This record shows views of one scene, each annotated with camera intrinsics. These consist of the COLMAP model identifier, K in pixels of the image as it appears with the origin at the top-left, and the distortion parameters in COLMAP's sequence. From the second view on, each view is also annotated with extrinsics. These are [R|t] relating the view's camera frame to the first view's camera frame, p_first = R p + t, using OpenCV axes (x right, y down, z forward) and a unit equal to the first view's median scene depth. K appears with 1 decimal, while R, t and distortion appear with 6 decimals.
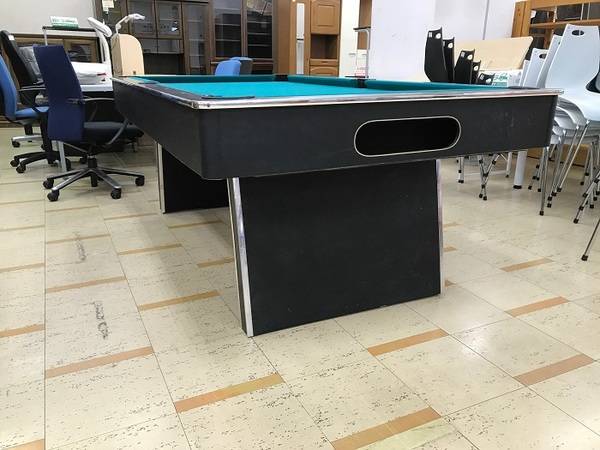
lens RADIAL K [[496.1, 0, 300.0], [0, 496.1, 225.0], [0, 0, 1]] dist [0.011364, 0.009159]
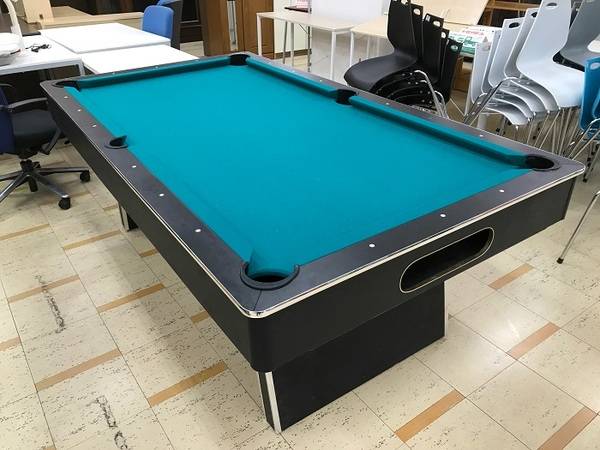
lens RADIAL K [[496.1, 0, 300.0], [0, 496.1, 225.0], [0, 0, 1]] dist [0.011364, 0.009159]
pose [[0.986332, -0.094606, 0.134903, -0.110756], [0.063677, 0.973987, 0.217473, -0.283565], [-0.151968, -0.205911, 0.966699, 0.086248]]
